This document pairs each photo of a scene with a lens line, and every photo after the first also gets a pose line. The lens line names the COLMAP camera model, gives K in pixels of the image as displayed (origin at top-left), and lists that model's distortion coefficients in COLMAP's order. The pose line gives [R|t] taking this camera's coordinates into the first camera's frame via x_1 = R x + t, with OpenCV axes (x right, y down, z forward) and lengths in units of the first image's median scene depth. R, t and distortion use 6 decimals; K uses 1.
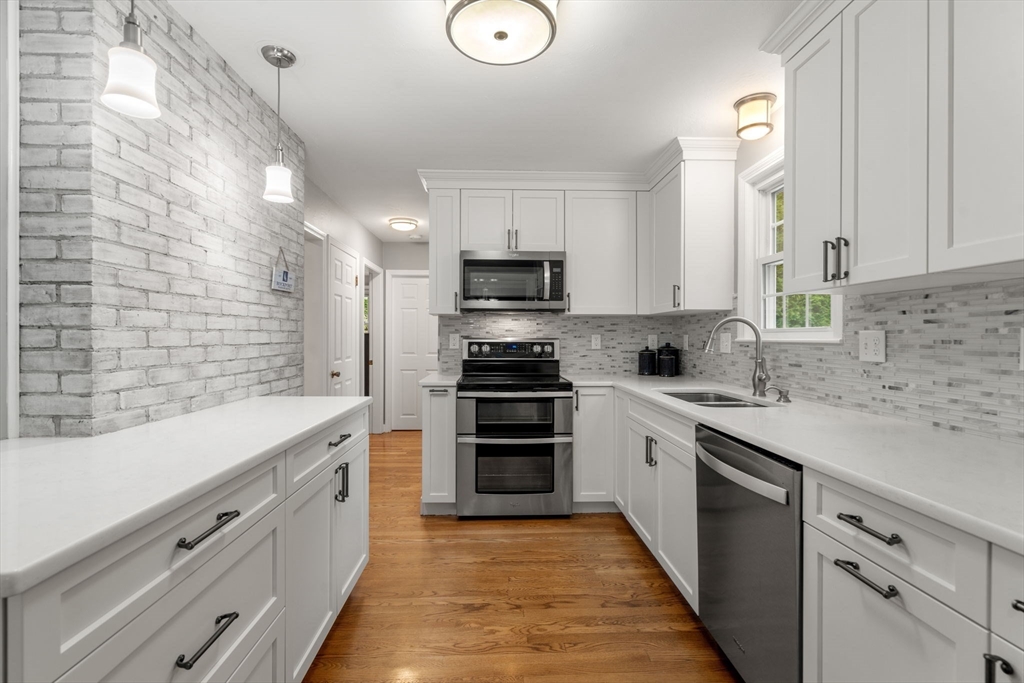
lens RADIAL K [[464.6, 0, 506.3], [0, 464.6, 336.5], [0, 0, 1]] dist [-0.004494, 0.001353]
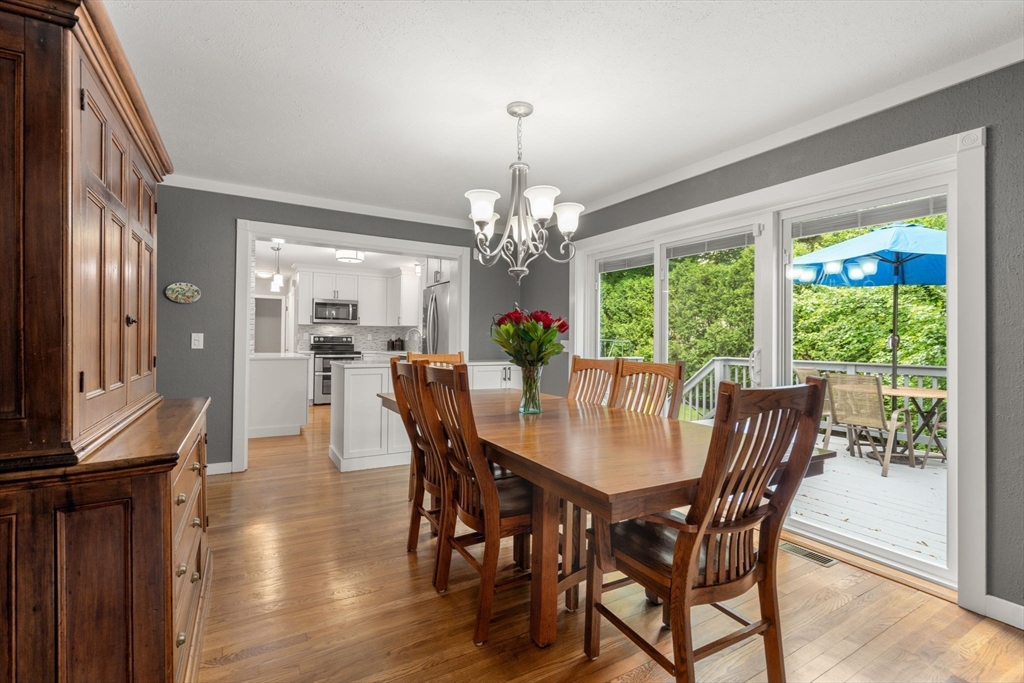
lens RADIAL K [[464.6, 0, 511.0], [0, 464.6, 341.2], [0, 0, 1]] dist [-0.004494, 0.001353]
pose [[0.876702, 0.007747, 0.480971, -0.606645], [-0.010113, 0.999946, 0.002328, 0.038726], [-0.480927, -0.006905, 0.876733, -2.751646]]
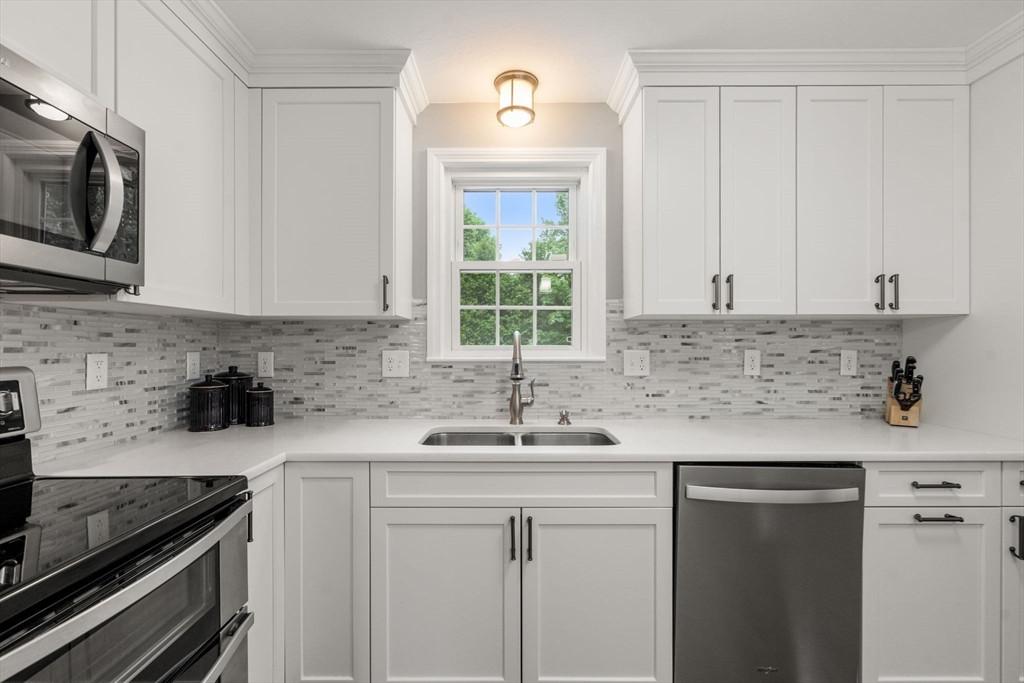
lens RADIAL K [[464.6, 0, 508.1], [0, 464.6, 348.0], [0, 0, 1]] dist [-0.004494, 0.001353]
pose [[0.029494, -0.005669, 0.999549, -0.393878], [-0.000230, 0.999984, 0.005678, -0.022825], [-0.999565, -0.000397, 0.029492, 1.195168]]
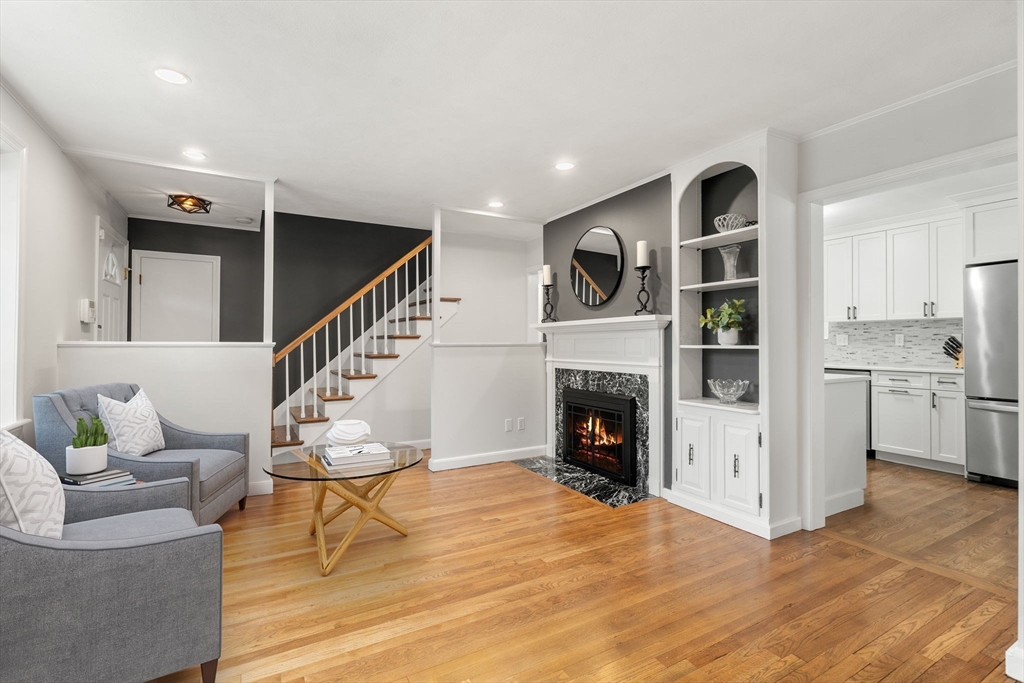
lens RADIAL K [[464.6, 0, 508.4], [0, 464.6, 337.8], [0, 0, 1]] dist [-0.004494, 0.001353]
pose [[0.888176, 0.001977, 0.459499, -2.295263], [0.000844, 0.999982, -0.005934, 0.019844], [-0.459503, 0.005658, 0.888158, -0.611705]]
